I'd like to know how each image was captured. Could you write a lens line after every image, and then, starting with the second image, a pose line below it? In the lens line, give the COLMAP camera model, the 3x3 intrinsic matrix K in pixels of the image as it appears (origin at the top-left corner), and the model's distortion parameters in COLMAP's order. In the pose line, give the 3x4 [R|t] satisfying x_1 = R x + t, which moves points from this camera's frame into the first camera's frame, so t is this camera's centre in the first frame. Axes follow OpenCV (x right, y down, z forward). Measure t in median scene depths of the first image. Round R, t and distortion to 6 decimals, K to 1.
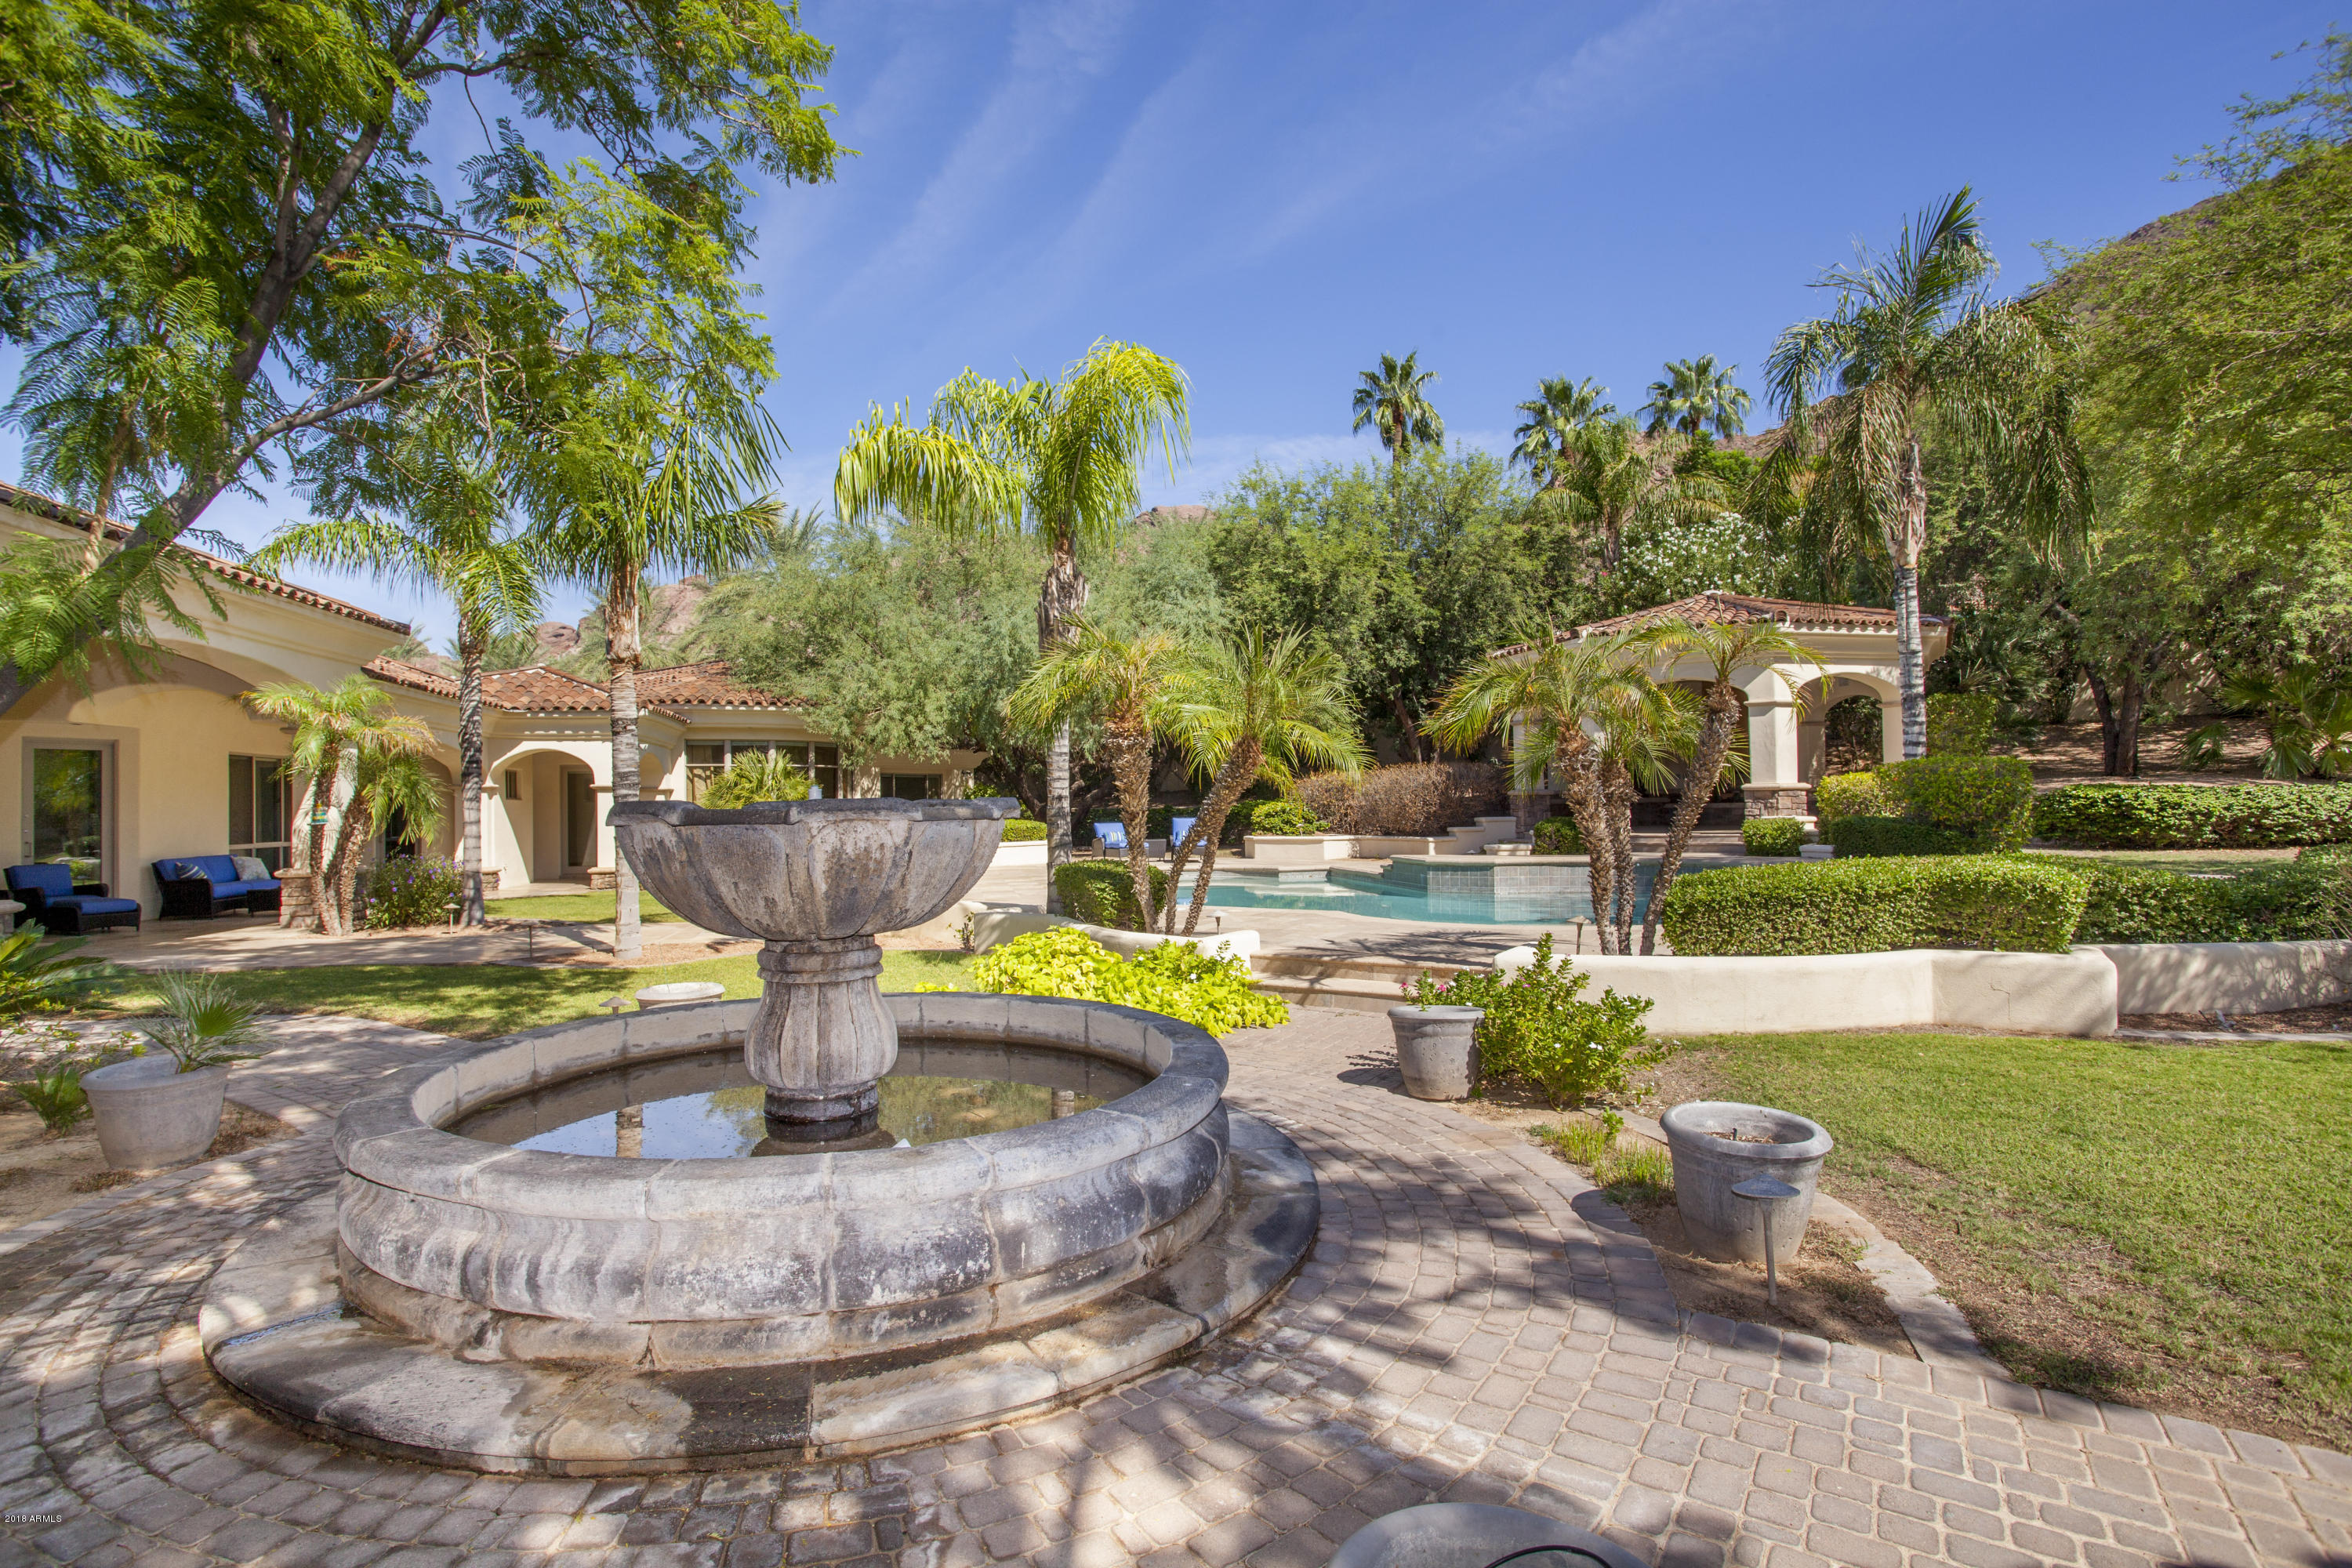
lens RADIAL K [[1164.4, 0, 1166.5], [0, 1164.4, 775.5], [0, 0, 1]] dist [-0.001953, -0.000059]
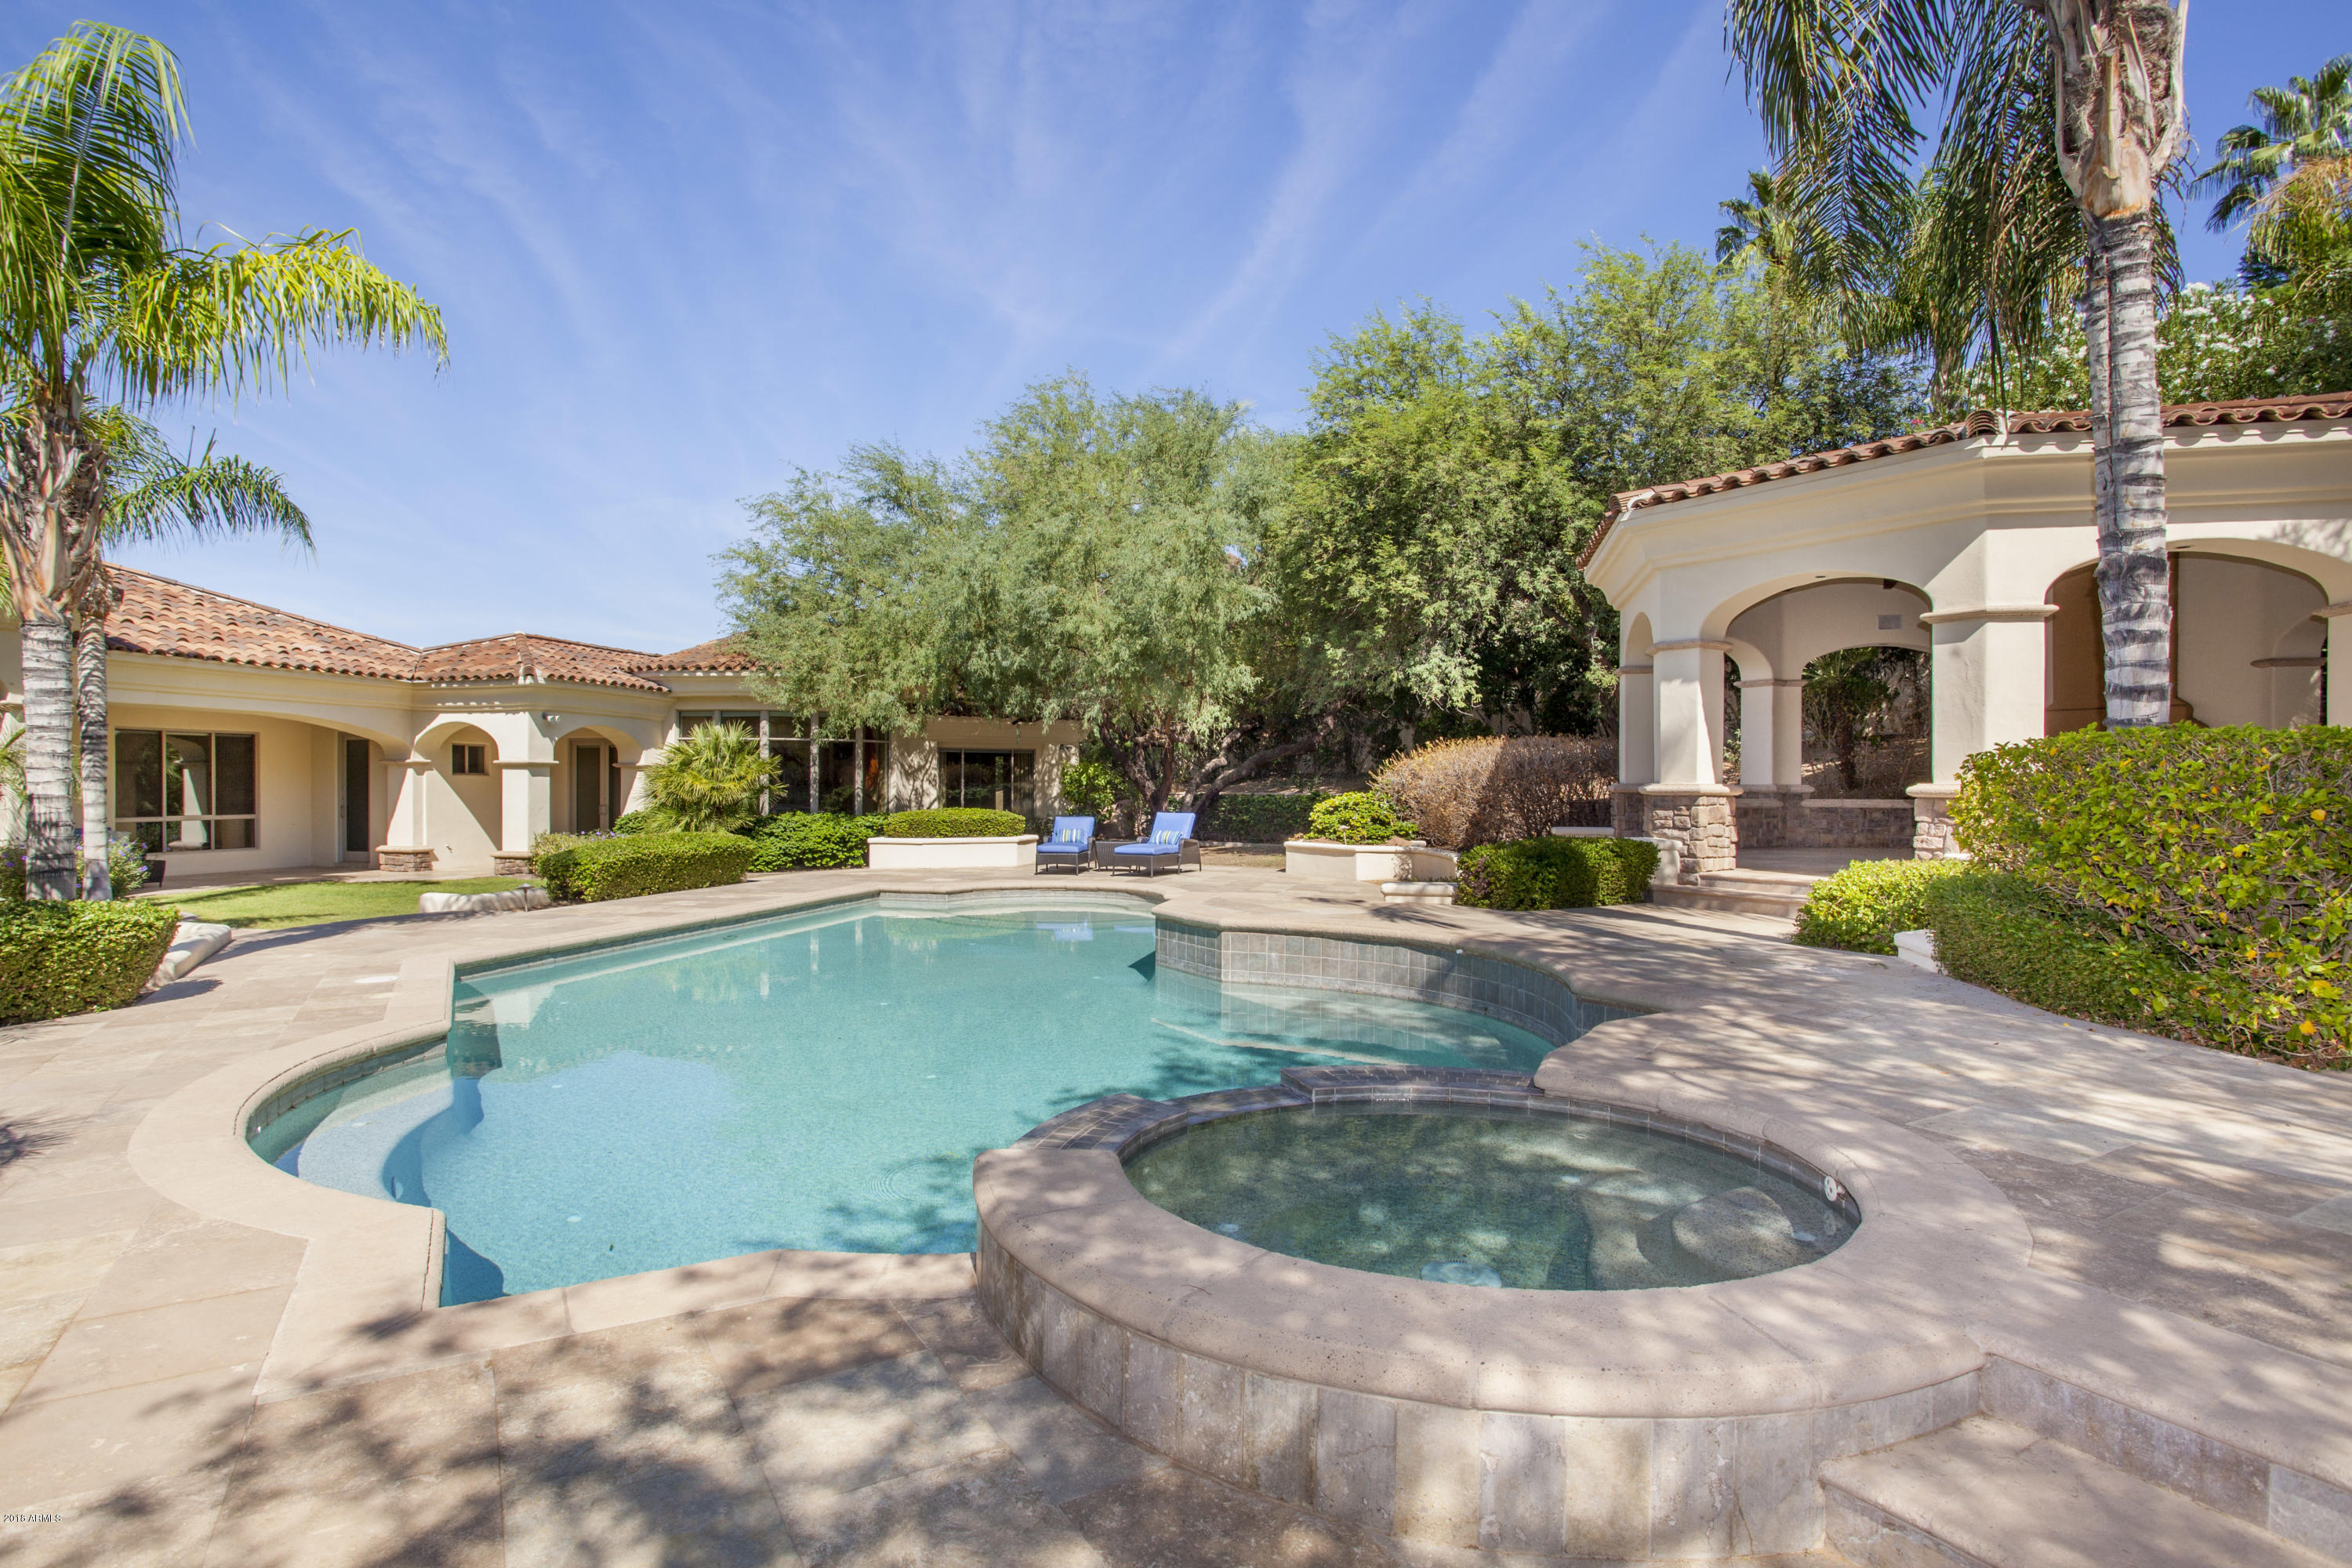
lens RADIAL K [[1186.0, 0, 1176.0], [0, 1186.0, 784.0], [0, 0, 1]] dist [0.012523, 0.000252]
pose [[0.914369, 0.016752, -0.404535, 0.376911], [-0.004254, 0.999486, 0.031774, -0.005748], [0.404859, -0.027333, 0.913971, 0.376693]]
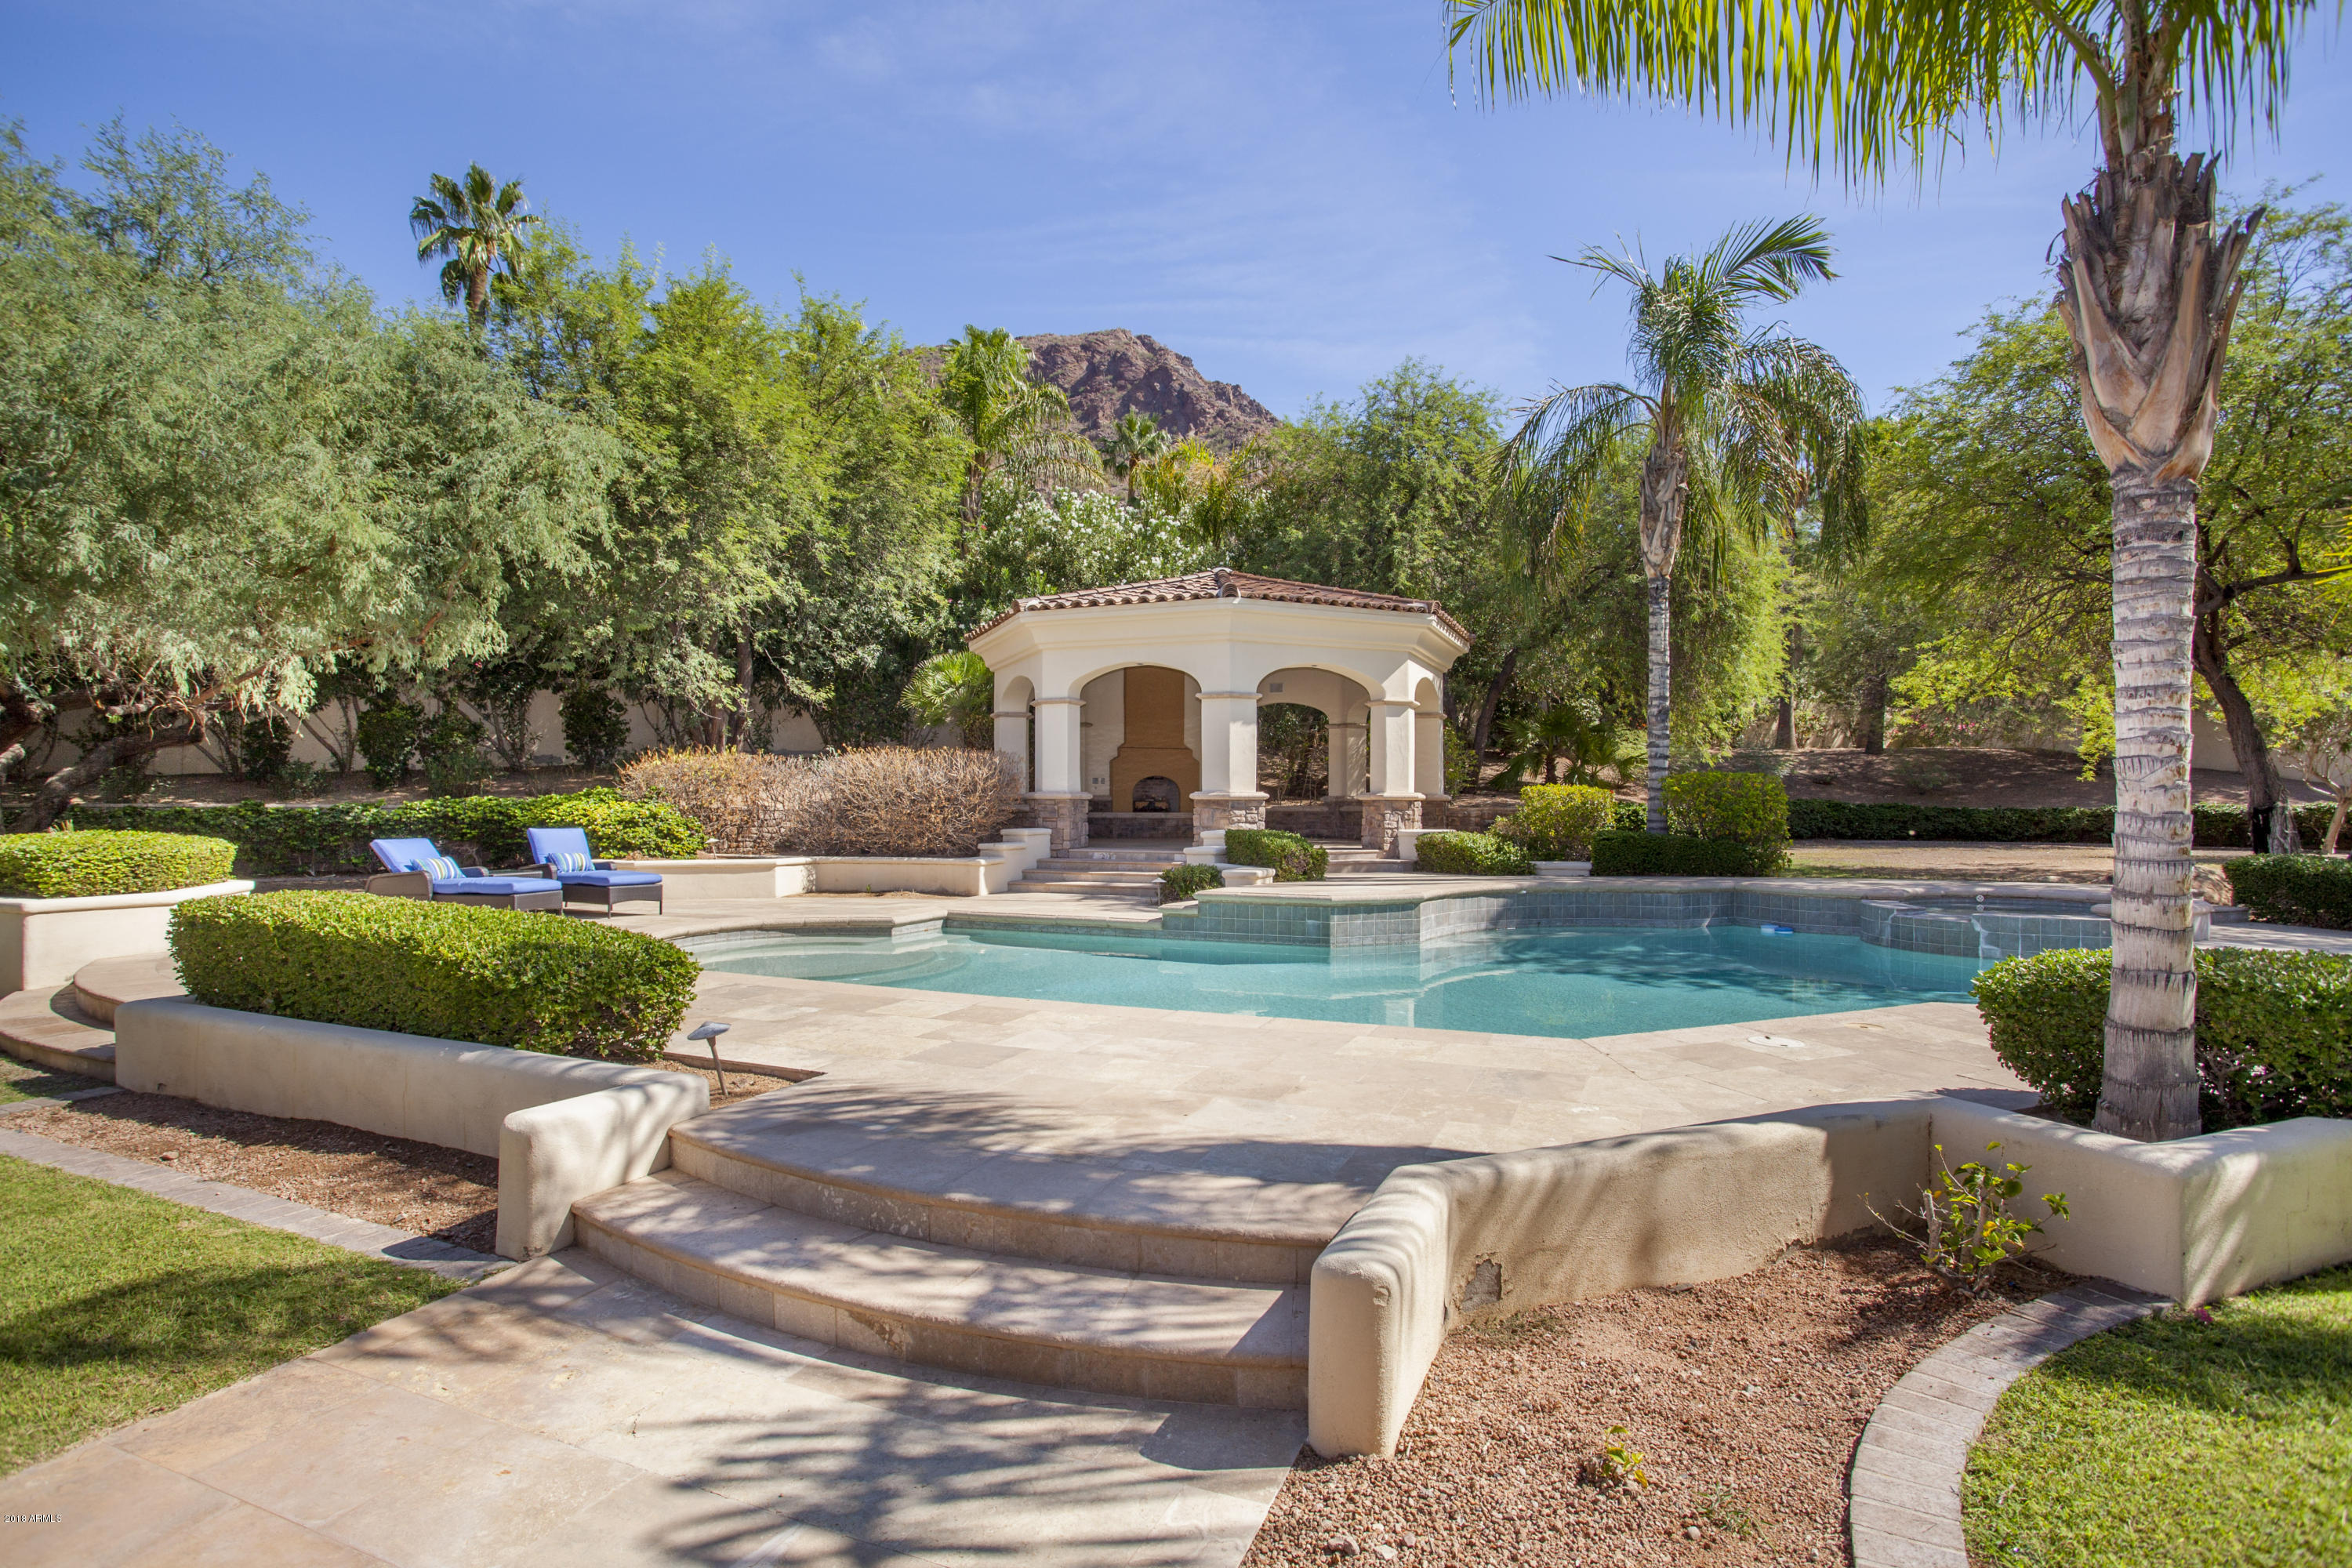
lens RADIAL K [[1193.8, 0, 1145.1], [0, 1193.8, 789.4], [0, 0, 1]] dist [0.000490, 0.000042]
pose [[0.611615, 0.027695, 0.790670, -0.281194], [-0.033261, 0.999404, -0.009277, 0.017990], [-0.790456, -0.020624, 0.612172, 0.535822]]
